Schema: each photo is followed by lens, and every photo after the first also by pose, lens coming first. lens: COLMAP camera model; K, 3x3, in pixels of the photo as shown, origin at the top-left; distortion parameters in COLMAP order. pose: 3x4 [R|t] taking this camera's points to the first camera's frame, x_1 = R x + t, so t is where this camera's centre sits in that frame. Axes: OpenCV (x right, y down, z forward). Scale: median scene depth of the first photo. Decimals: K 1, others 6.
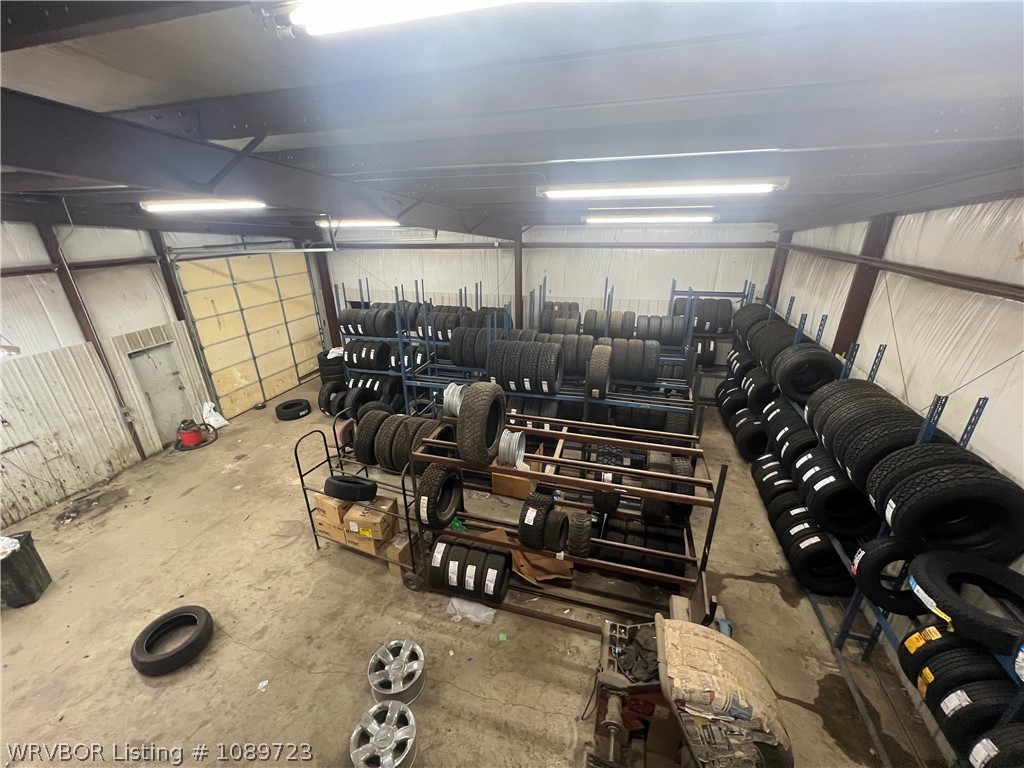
lens RADIAL K [[406.7, 0, 511.7], [0, 406.7, 391.1], [0, 0, 1]] dist [-0.000403, -0.000108]
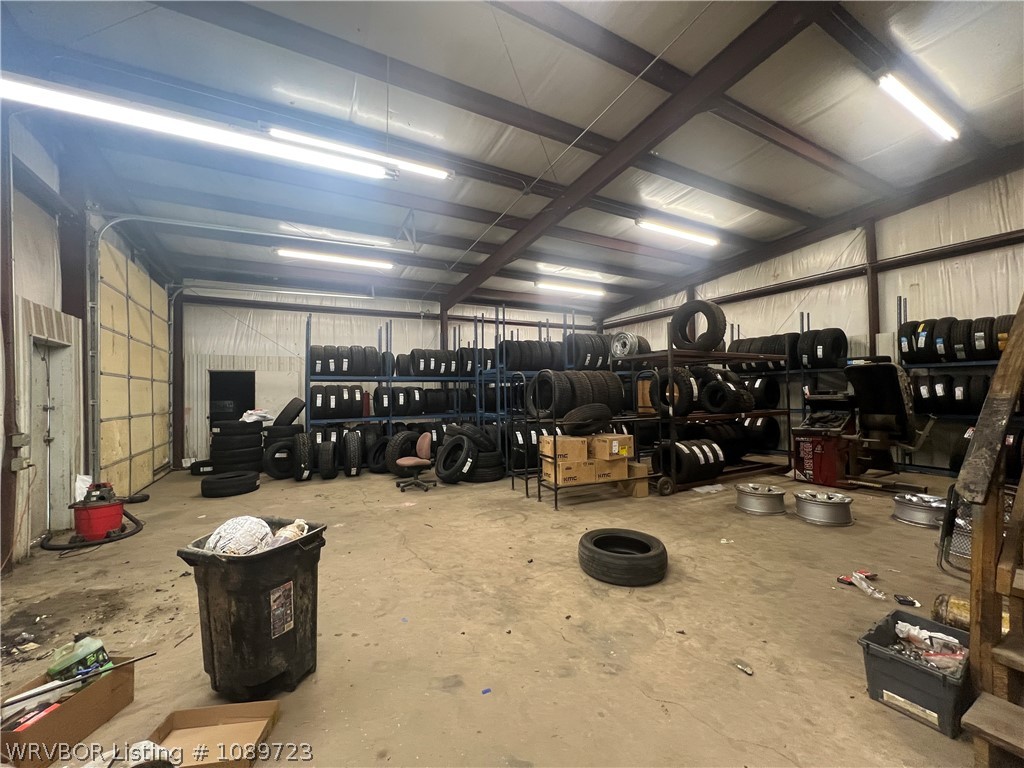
lens RADIAL K [[406.7, 0, 510.7], [0, 406.7, 385.3], [0, 0, 1]] dist [-0.000403, -0.000108]
pose [[0.704358, 0.013174, 0.709723, -0.715873], [0.282116, 0.912278, -0.296917, 0.229955], [-0.651376, 0.409360, 0.638853, 0.245229]]
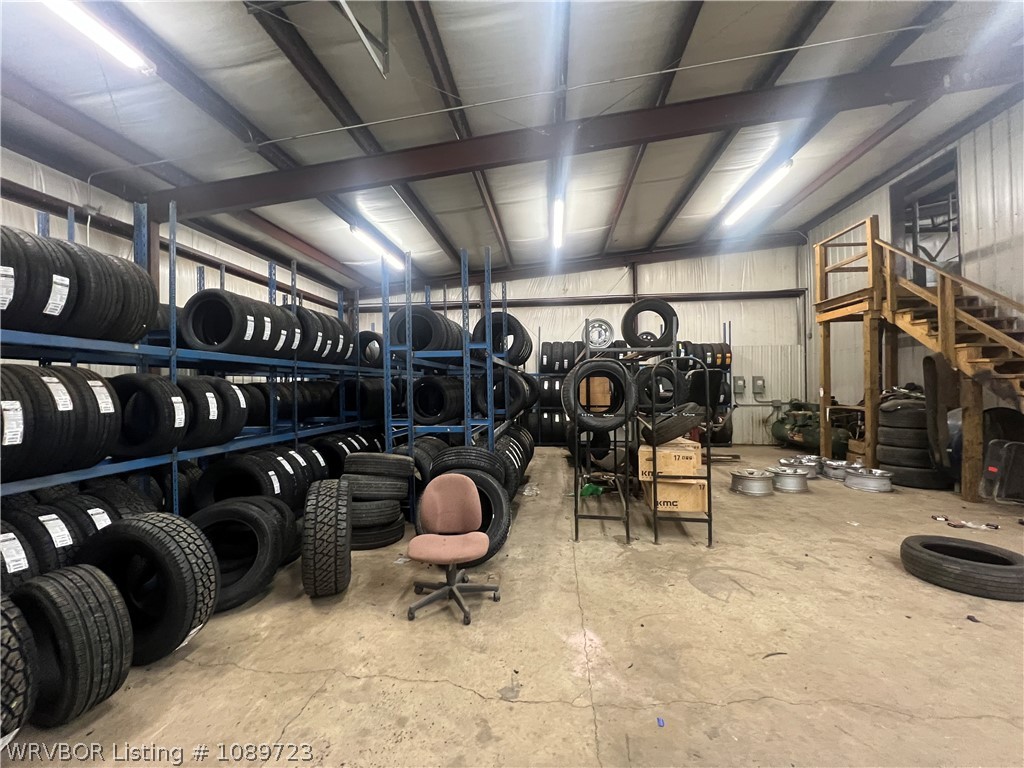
lens RADIAL K [[406.7, 0, 509.2], [0, 406.7, 383.2], [0, 0, 1]] dist [-0.000403, -0.000108]
pose [[-0.169439, 0.025122, 0.985220, -0.653360], [0.395860, 0.917223, 0.044692, -0.003572], [-0.902544, 0.397582, -0.165358, 0.792884]]
